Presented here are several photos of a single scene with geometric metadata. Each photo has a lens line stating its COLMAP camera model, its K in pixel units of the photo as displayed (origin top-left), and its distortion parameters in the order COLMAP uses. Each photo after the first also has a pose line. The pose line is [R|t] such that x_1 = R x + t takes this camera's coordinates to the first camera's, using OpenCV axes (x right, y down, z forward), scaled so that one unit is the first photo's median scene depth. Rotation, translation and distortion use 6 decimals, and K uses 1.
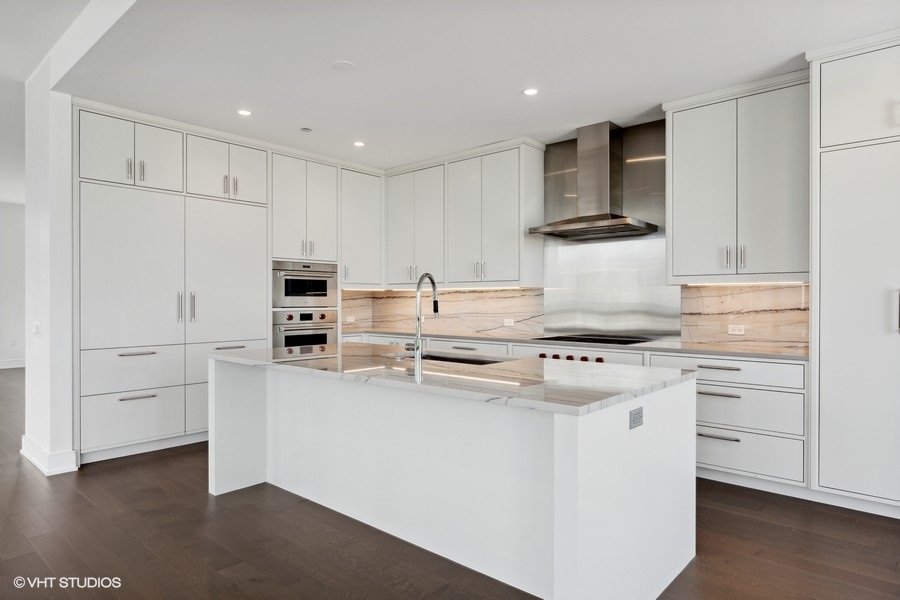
lens RADIAL K [[544.5, 0, 450.0], [0, 544.5, 300.0], [0, 0, 1]] dist [0.002921, -0.000281]
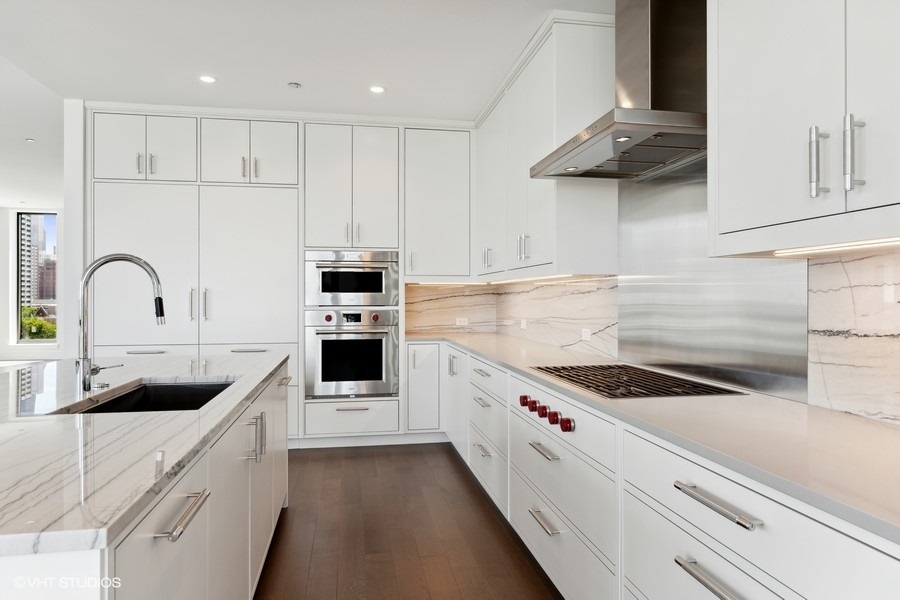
lens RADIAL K [[575.1, 0, 450.0], [0, 575.1, 300.0], [0, 0, 1]] dist [-0.005267, -0.000909]
pose [[0.787297, 0.002740, -0.616568, 0.394722], [0.000199, 0.999989, 0.004699, 0.000472], [0.616574, -0.003822, 0.787288, 0.425134]]
